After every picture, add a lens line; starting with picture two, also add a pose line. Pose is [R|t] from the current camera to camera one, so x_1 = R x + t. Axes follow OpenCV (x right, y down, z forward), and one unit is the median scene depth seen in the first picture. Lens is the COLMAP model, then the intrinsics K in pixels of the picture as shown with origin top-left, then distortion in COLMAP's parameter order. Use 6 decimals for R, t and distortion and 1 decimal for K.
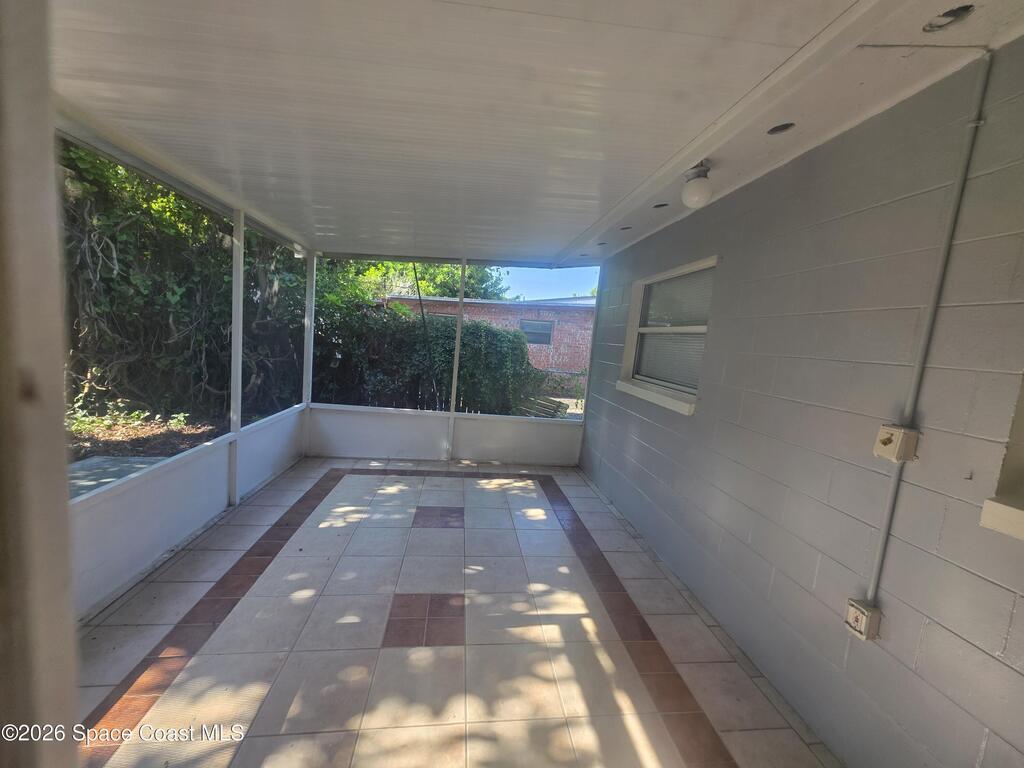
lens RADIAL K [[408.4, 0, 511.7], [0, 408.4, 387.2], [0, 0, 1]] dist [0.003681, 0.000230]
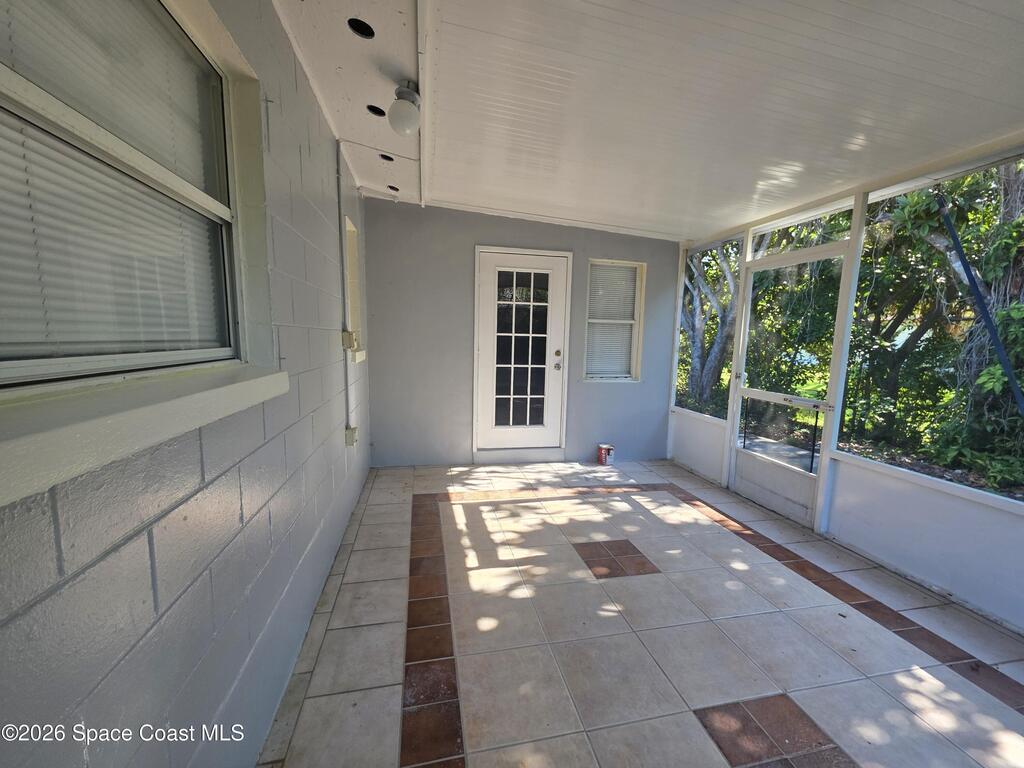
lens RADIAL K [[408.4, 0, 511.7], [0, 408.4, 387.2], [0, 0, 1]] dist [0.003681, 0.000230]
pose [[-0.988240, -0.107659, -0.108584, 0.242597], [-0.130288, 0.964566, 0.229427, -0.111670], [0.080036, 0.240877, -0.967250, 1.870152]]
